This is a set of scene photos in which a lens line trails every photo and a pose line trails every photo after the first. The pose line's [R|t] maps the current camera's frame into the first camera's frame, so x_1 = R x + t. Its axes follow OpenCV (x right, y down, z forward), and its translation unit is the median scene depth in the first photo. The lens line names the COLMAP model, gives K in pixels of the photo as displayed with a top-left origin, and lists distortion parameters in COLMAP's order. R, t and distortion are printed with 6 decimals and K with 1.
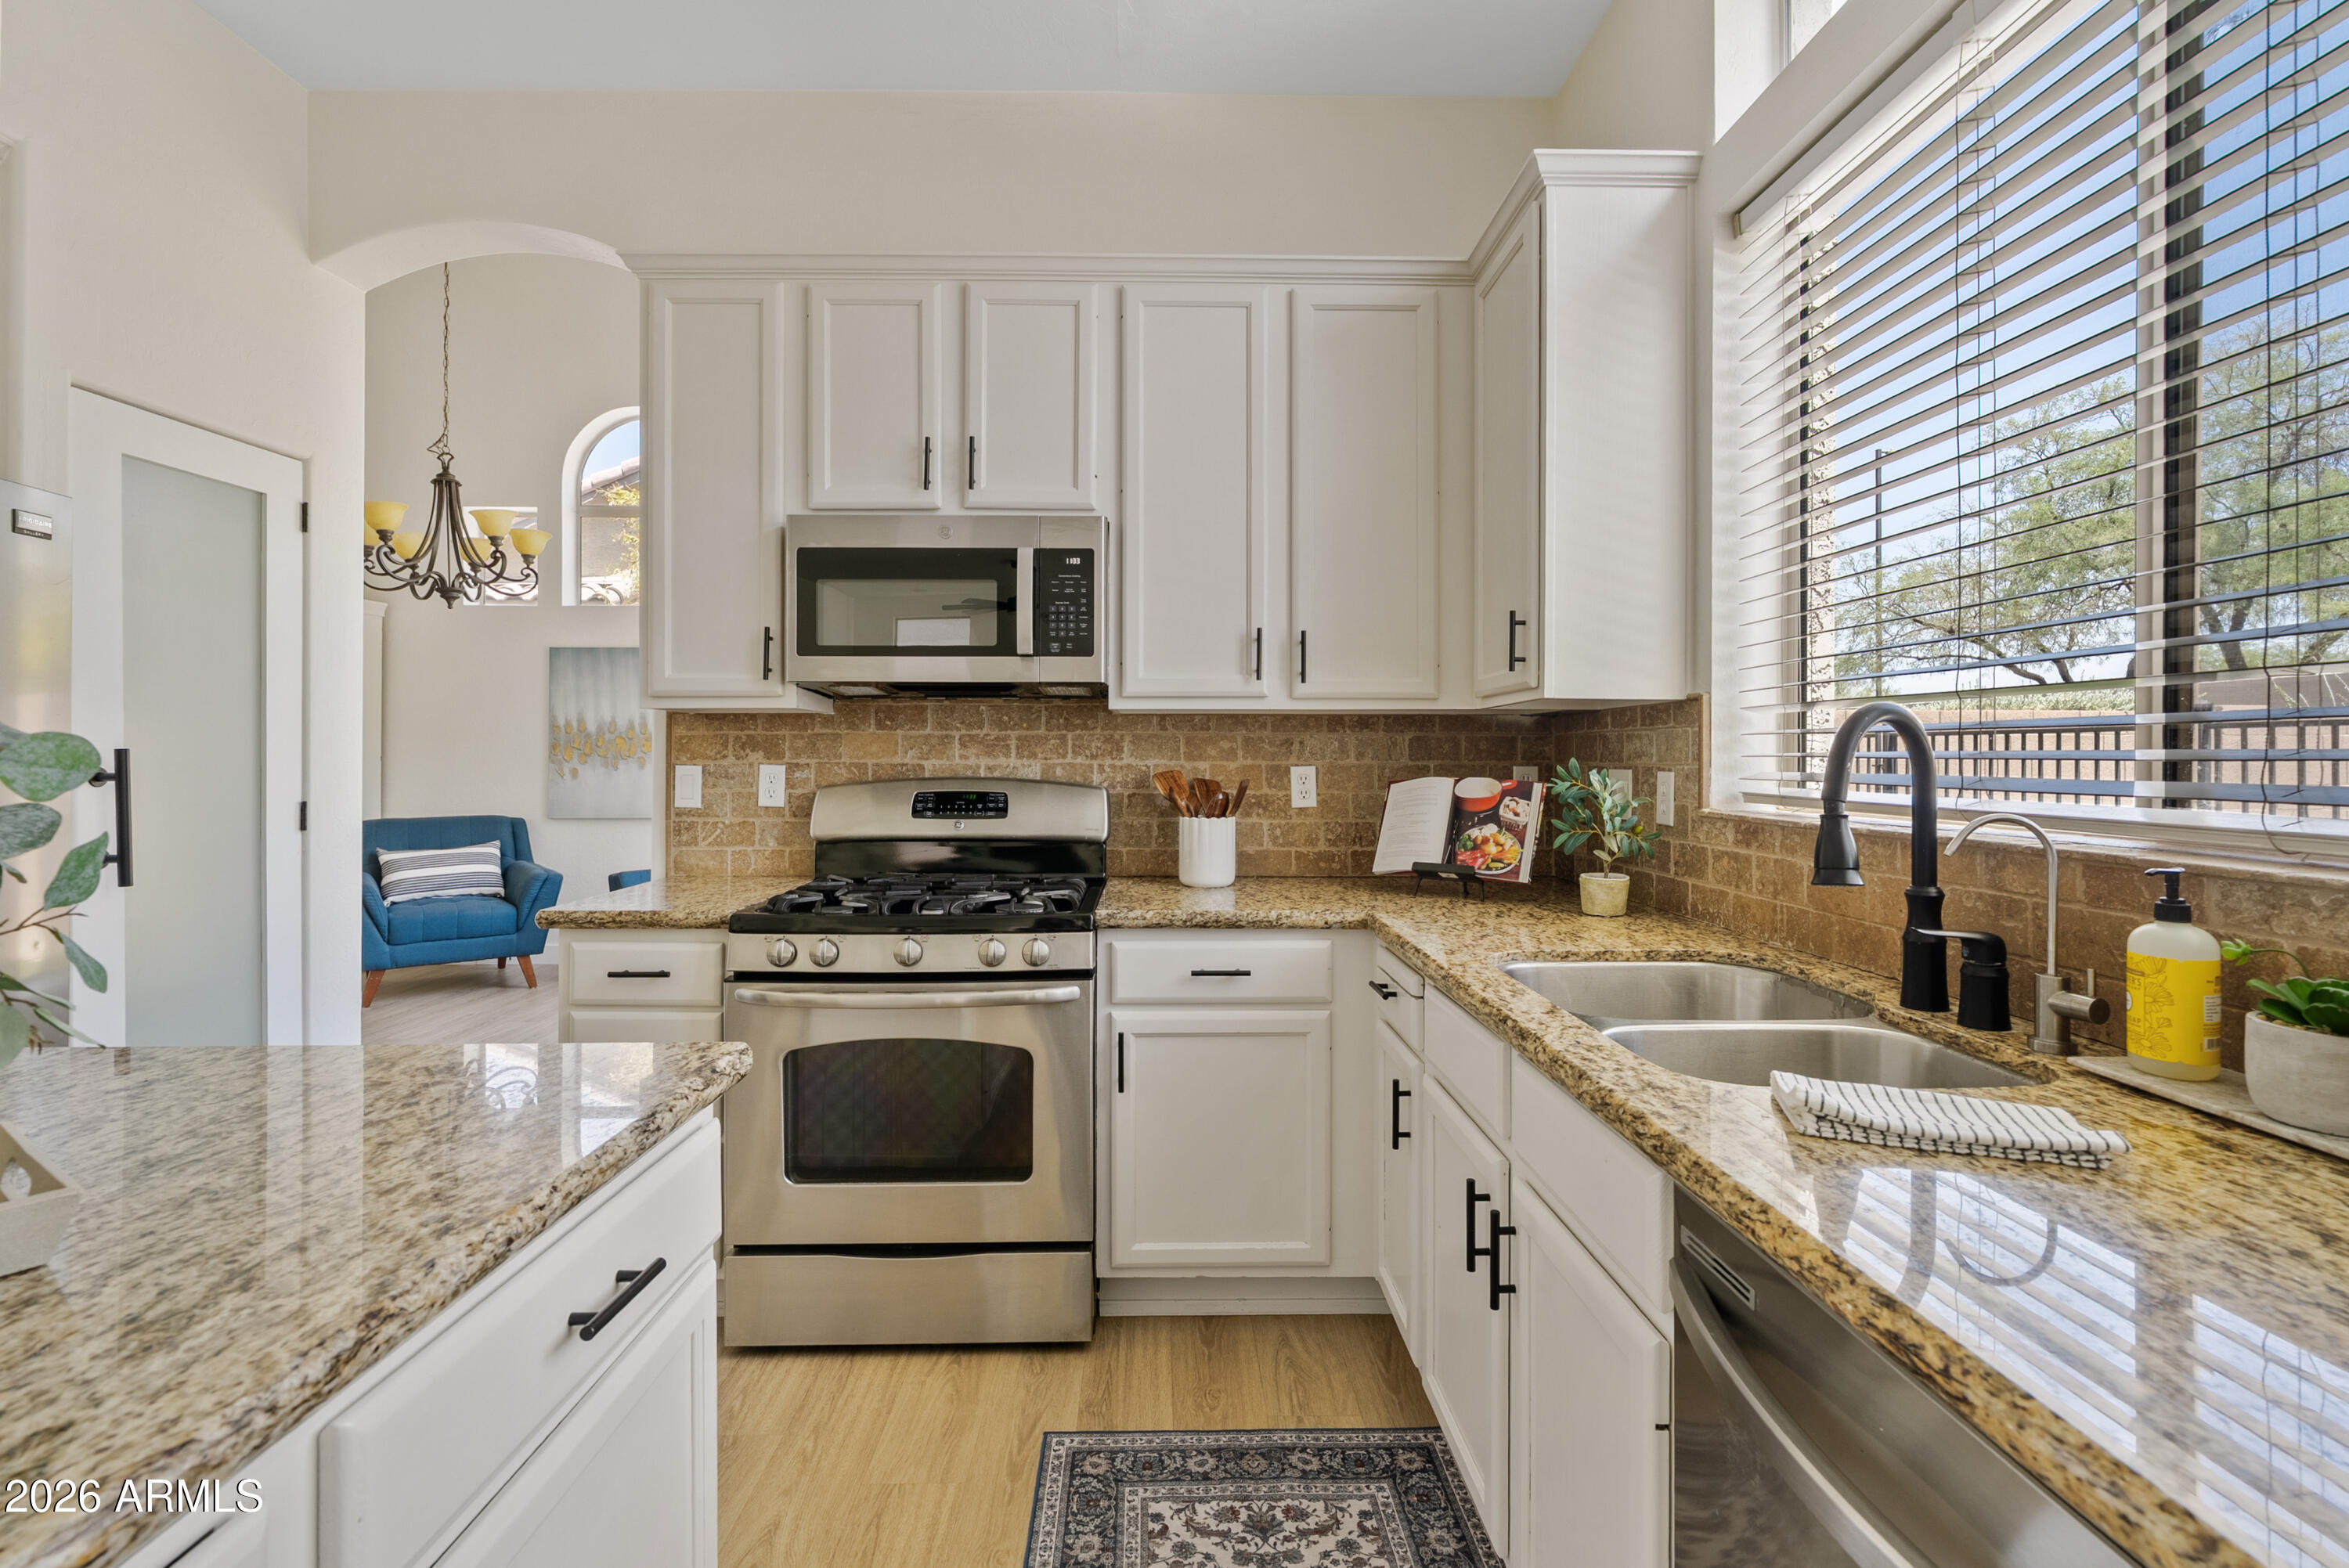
lens RADIAL K [[1076.8, 0, 1185.1], [0, 1076.8, 746.4], [0, 0, 1]] dist [-0.007055, 0.004047]
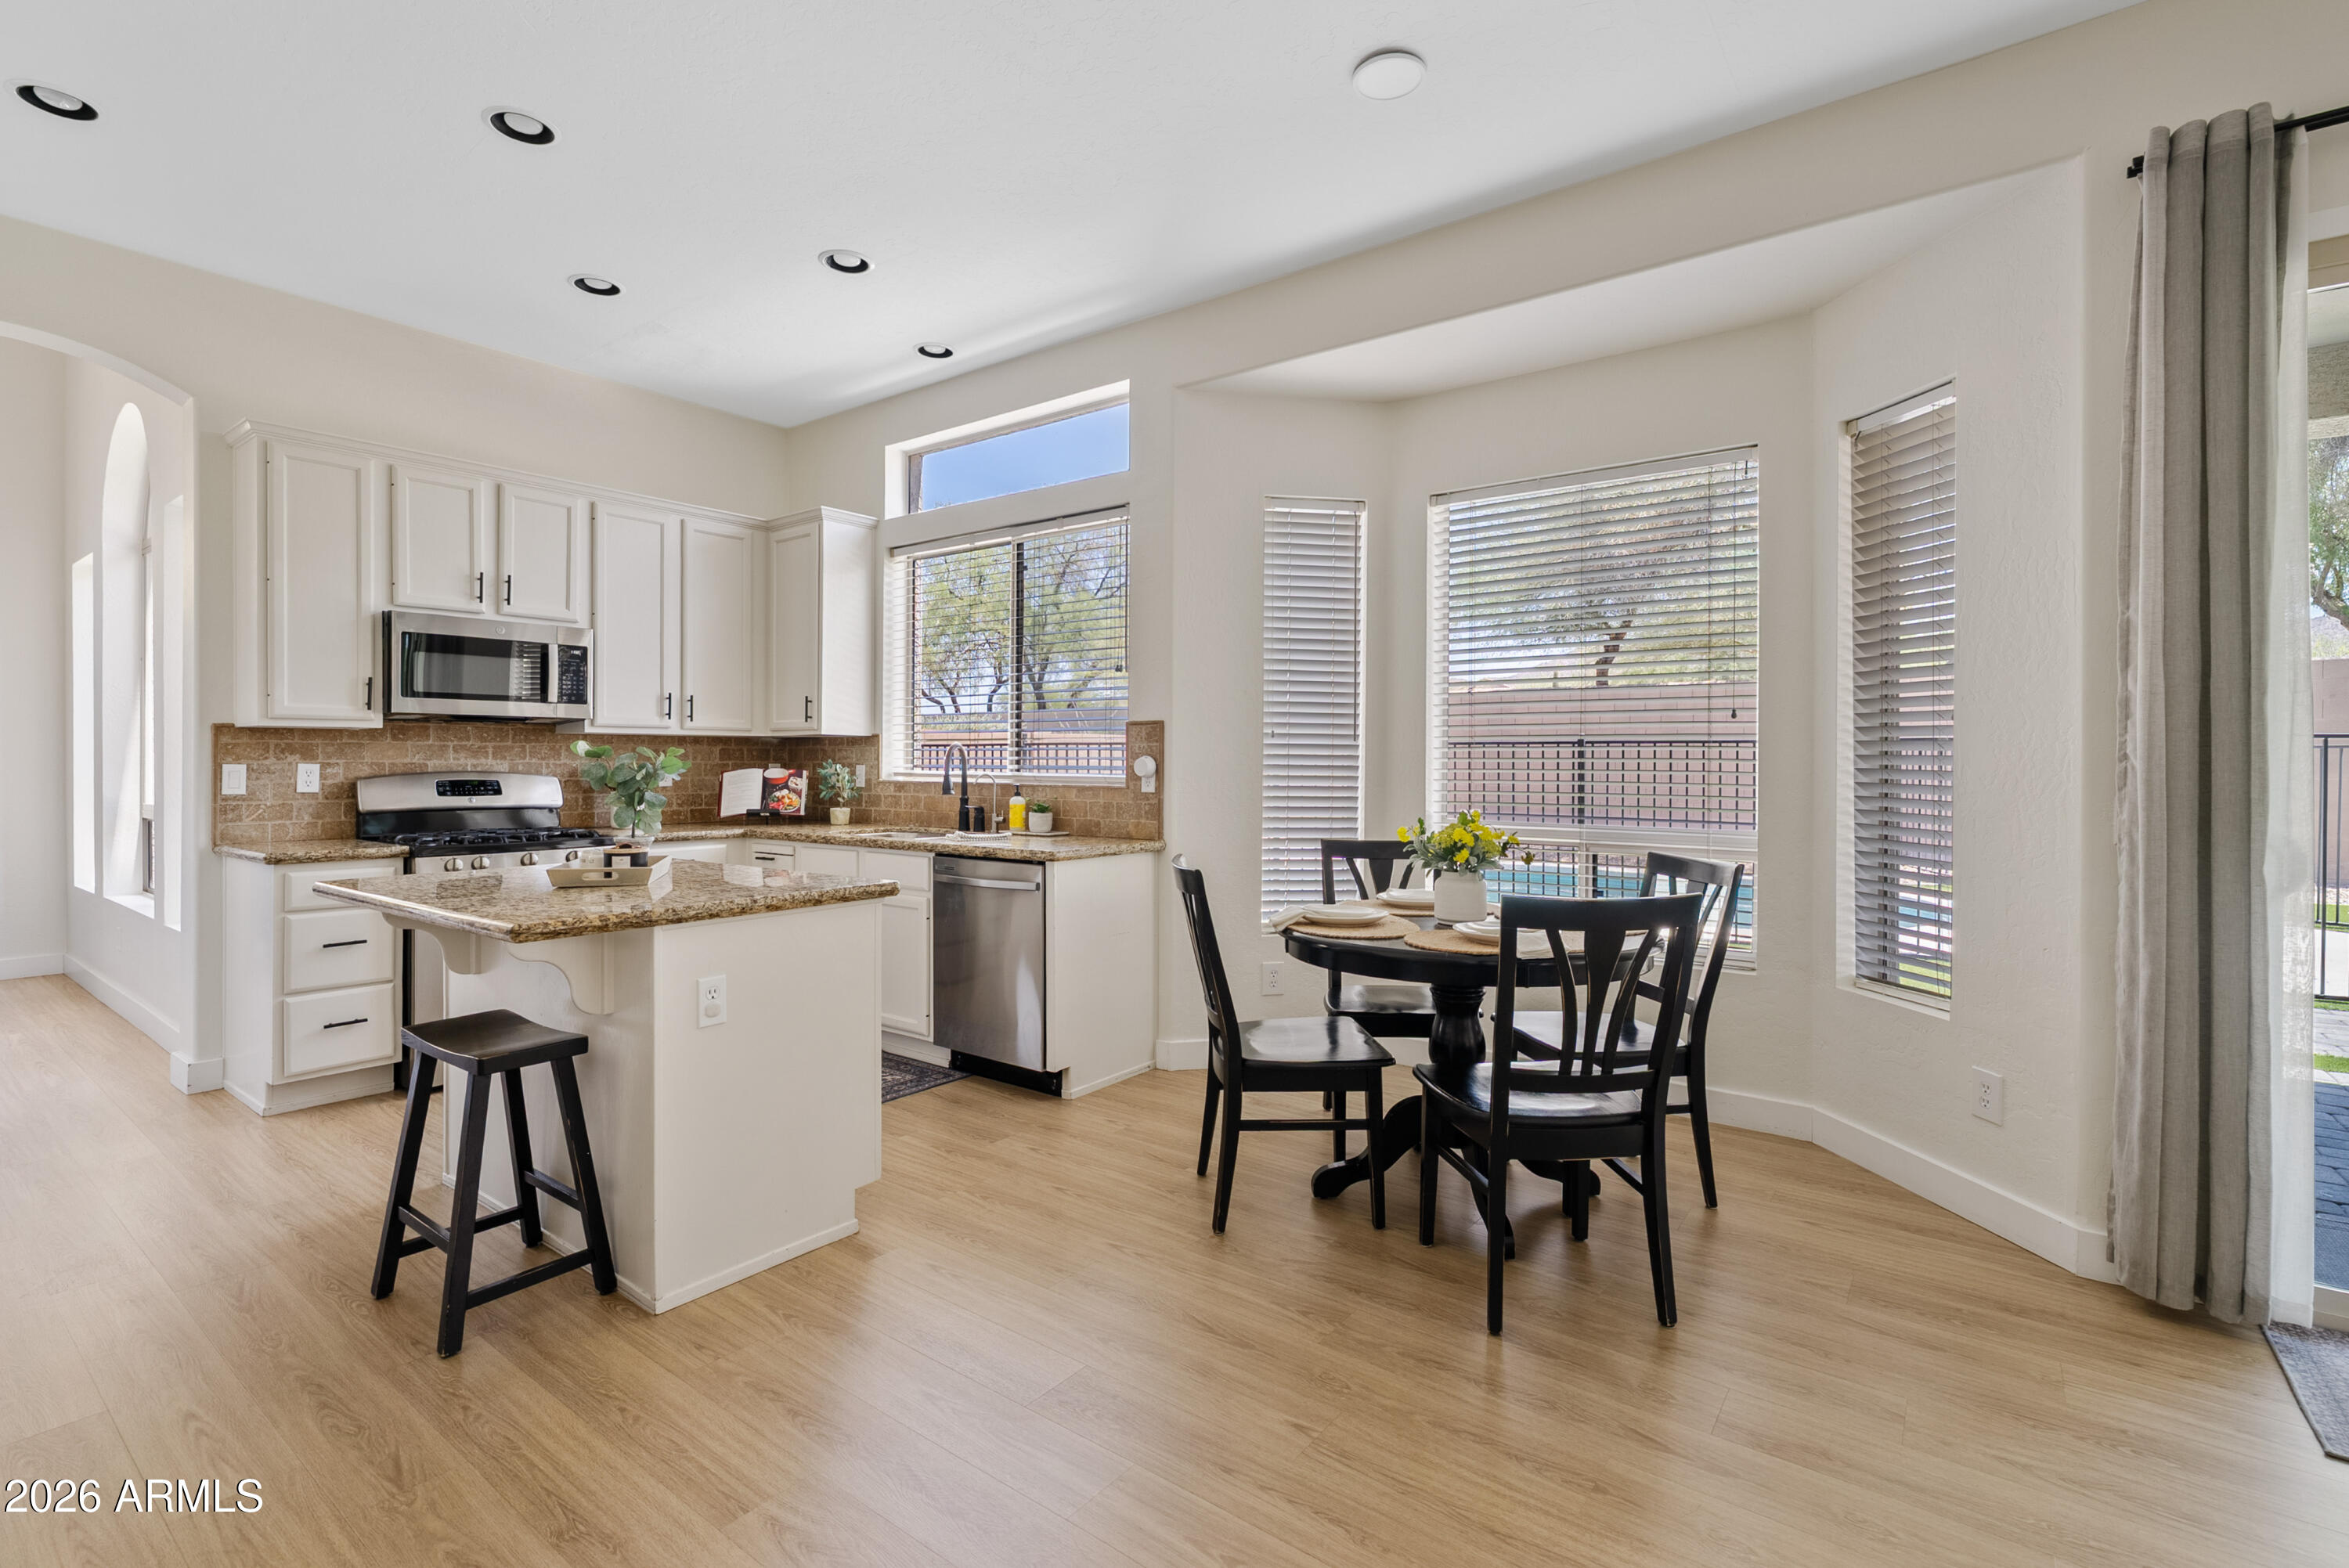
lens RADIAL K [[1076.8, 0, 1115.7], [0, 1076.8, 825.0], [0, 0, 1]] dist [-0.007055, 0.004047]
pose [[0.666568, -0.043735, 0.744161, -0.864680], [-0.006669, 0.997888, 0.064620, -0.001669], [-0.745415, -0.048037, 0.664868, -0.921432]]
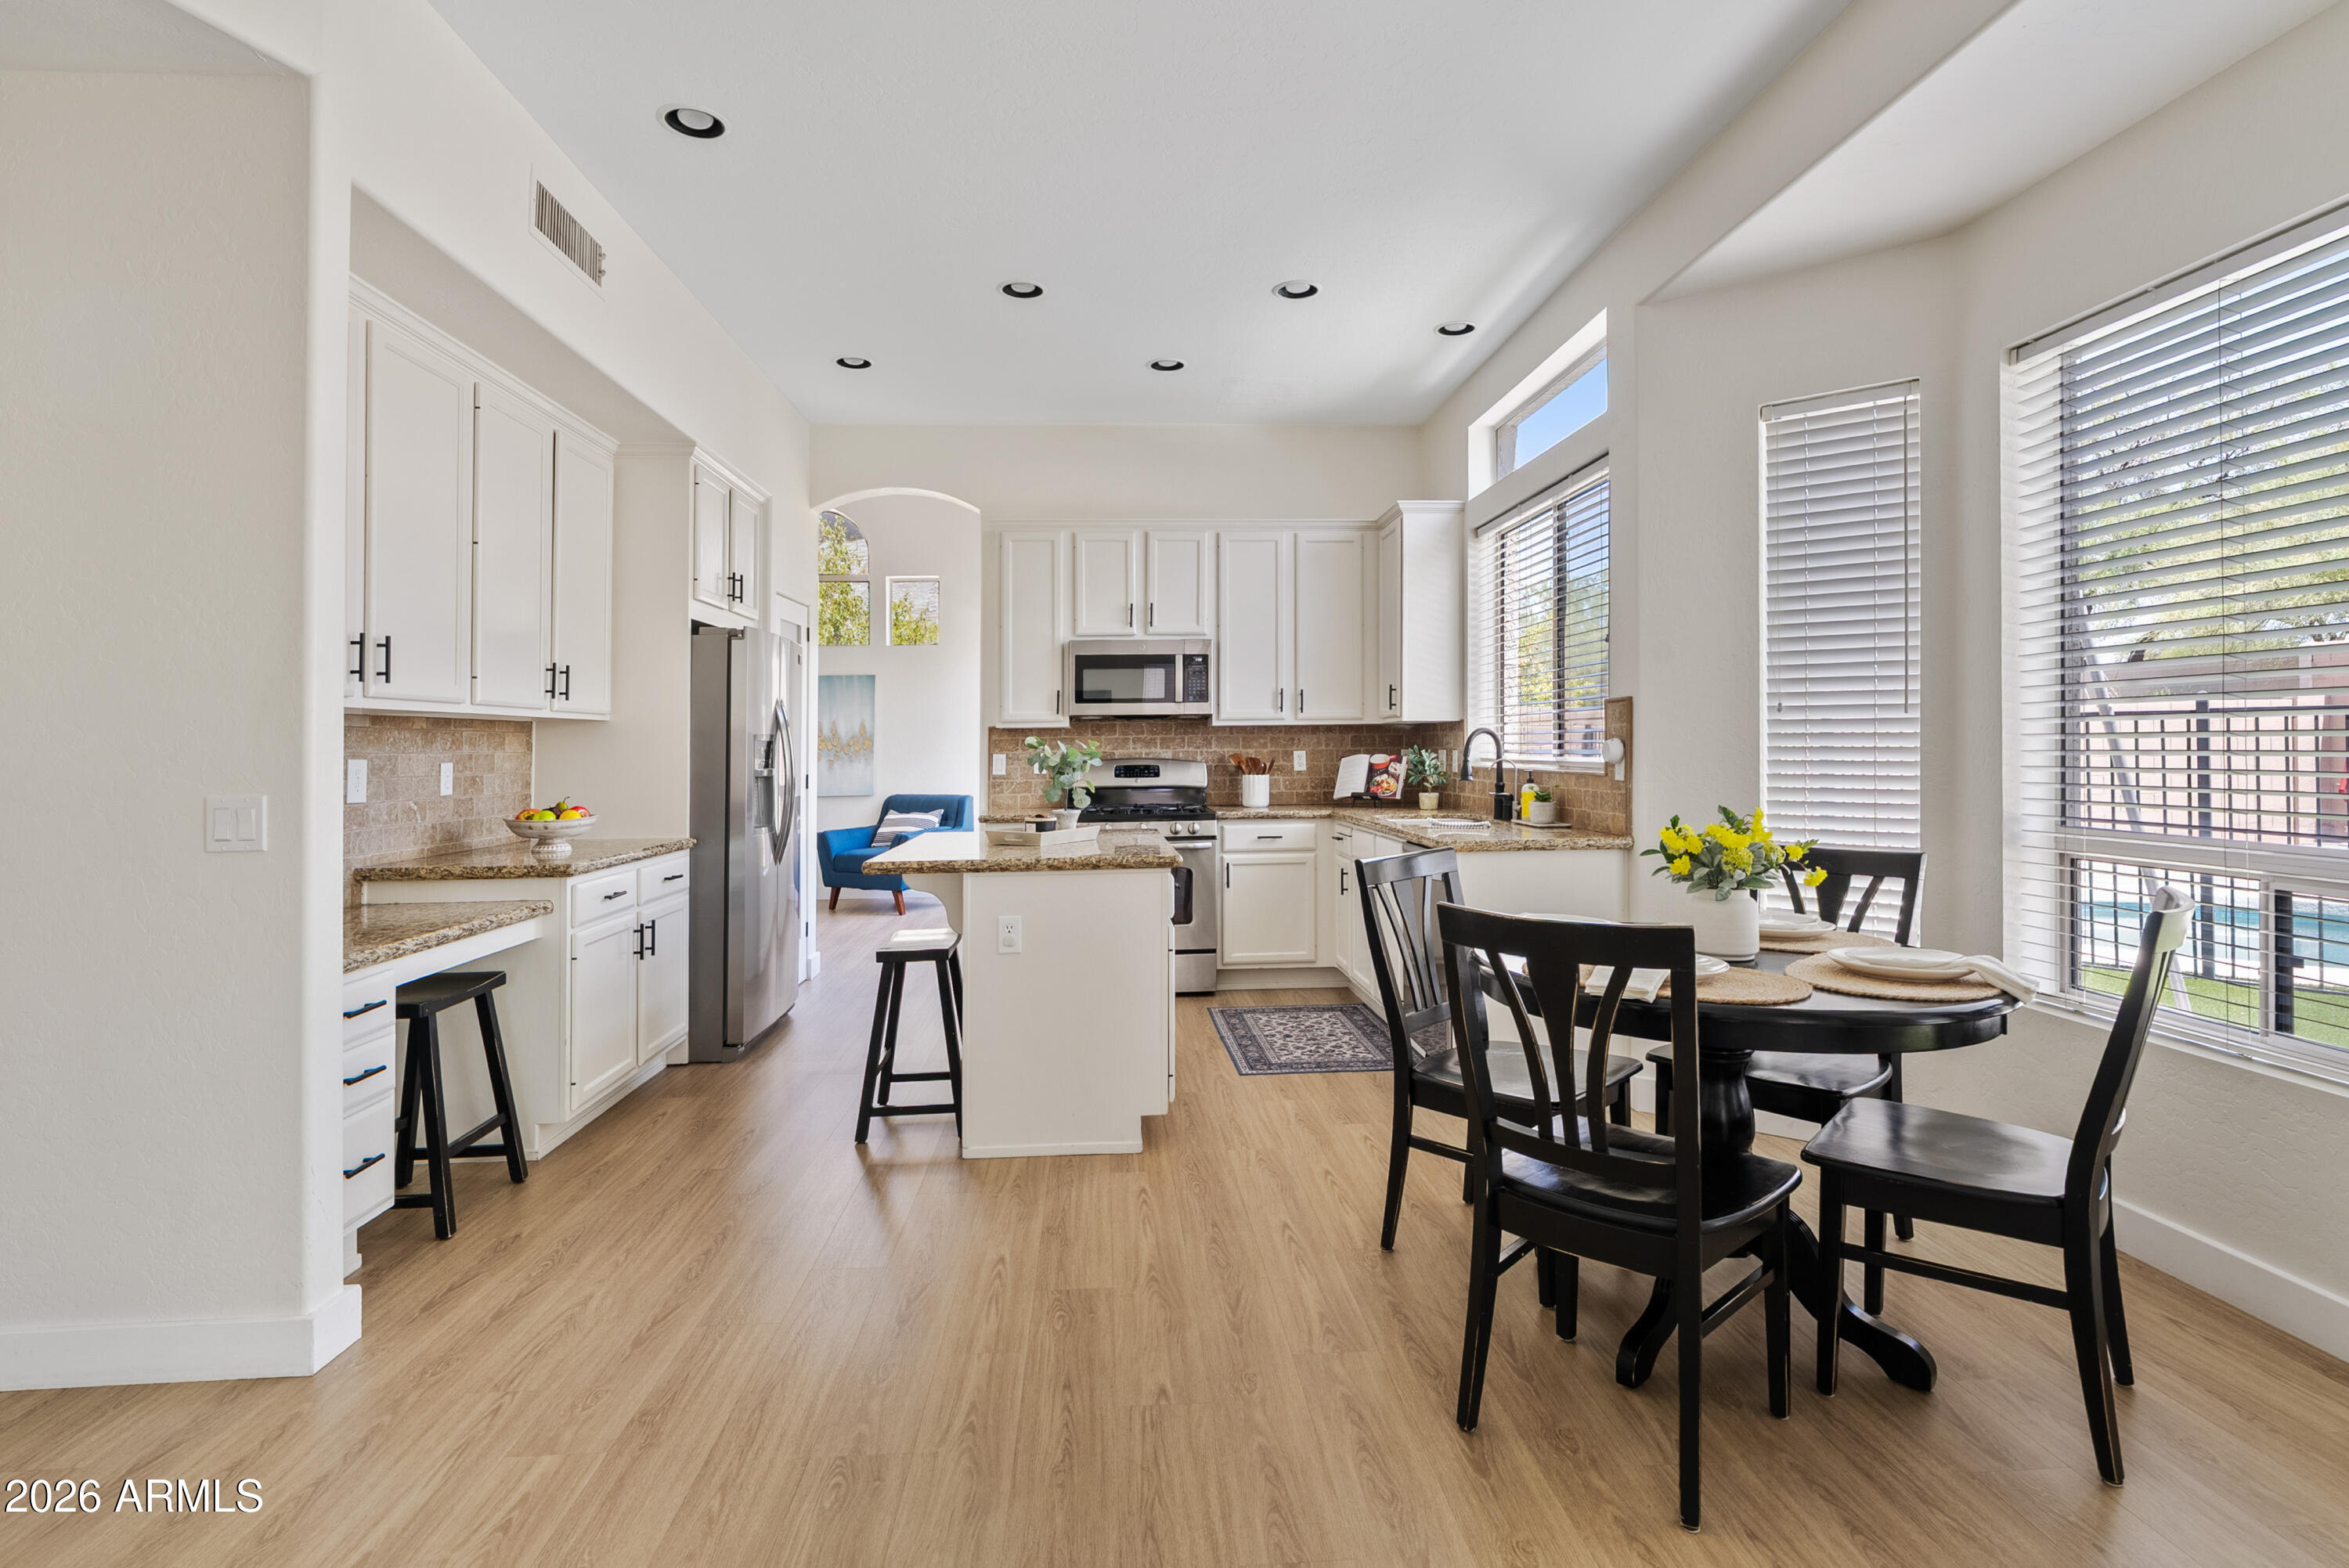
lens RADIAL K [[1128.8, 0, 1148.6], [0, 1128.8, 801.0], [0, 0, 1]] dist [0.002705, -0.000241]
pose [[0.999897, -0.011832, 0.008154, -0.229549], [0.011381, 0.998513, 0.053316, -0.005103], [-0.008773, -0.053217, 0.998544, -1.343948]]
